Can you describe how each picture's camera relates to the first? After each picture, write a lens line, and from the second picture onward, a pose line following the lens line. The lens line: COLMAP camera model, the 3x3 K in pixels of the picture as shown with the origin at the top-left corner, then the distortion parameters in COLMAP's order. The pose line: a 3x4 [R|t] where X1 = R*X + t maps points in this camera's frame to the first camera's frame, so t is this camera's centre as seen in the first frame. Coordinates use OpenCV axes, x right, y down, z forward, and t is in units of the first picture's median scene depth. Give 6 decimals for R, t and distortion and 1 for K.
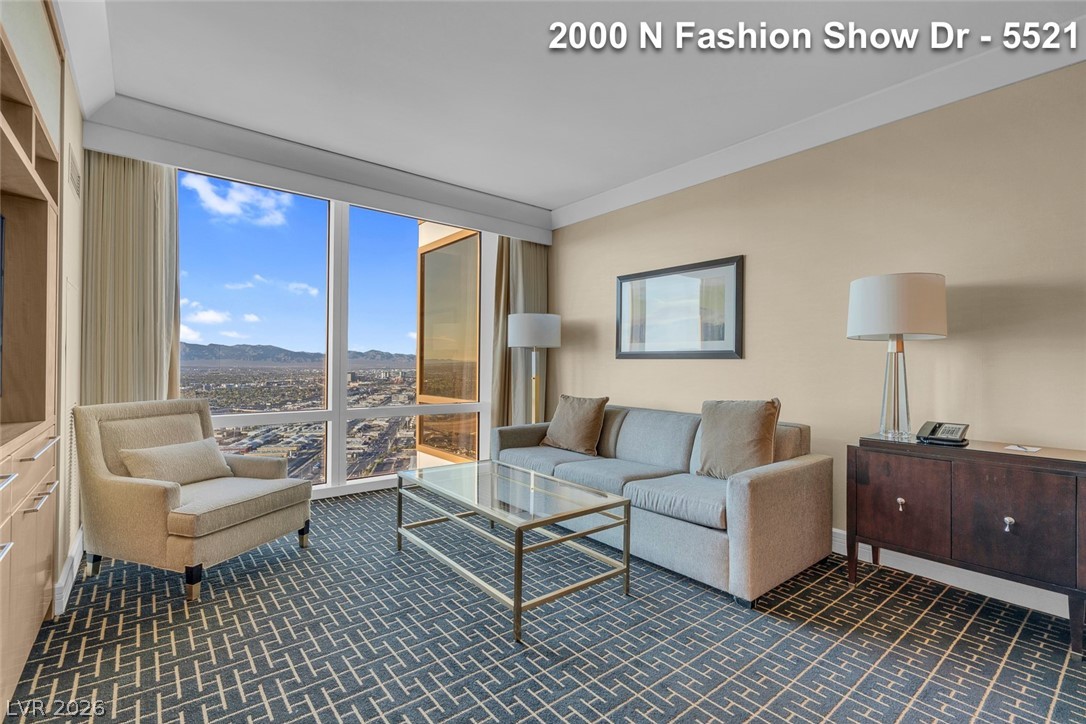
lens RADIAL K [[491.3, 0, 534.2], [0, 491.3, 360.7], [0, 0, 1]] dist [-0.003478, 0.001243]
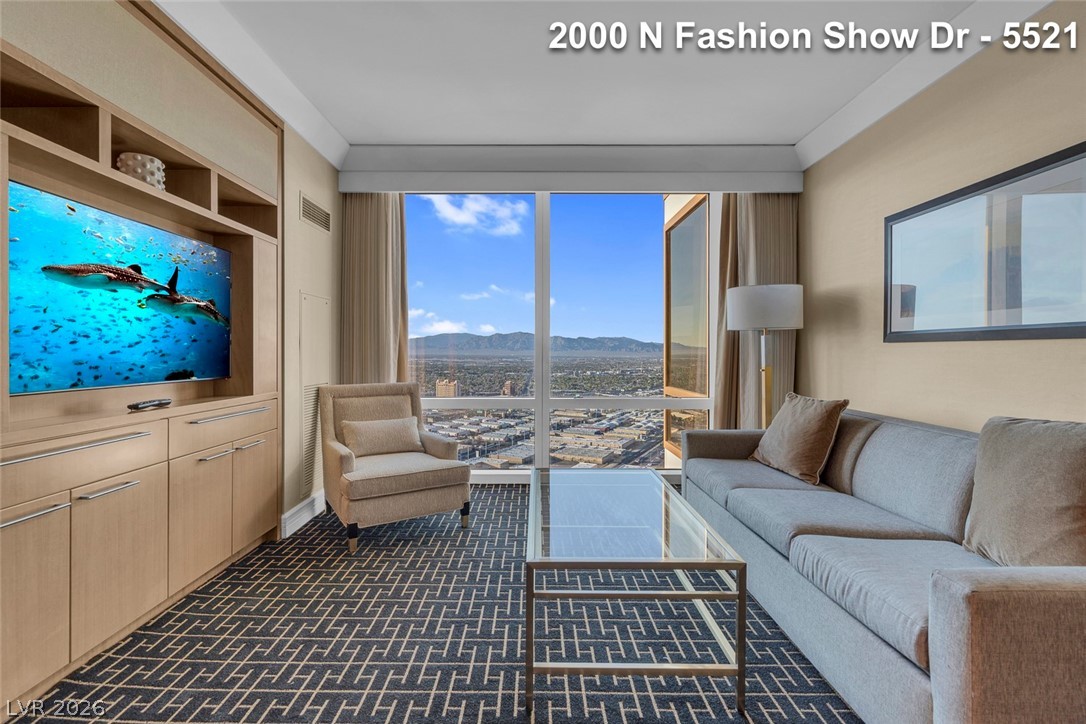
lens RADIAL K [[491.3, 0, 532.3], [0, 491.3, 355.1], [0, 0, 1]] dist [-0.003478, 0.001243]
pose [[0.779670, -0.003601, -0.626180, 0.300061], [0.009262, 0.999940, 0.005782, 0.006392], [0.626122, -0.010307, 0.779657, 0.268331]]
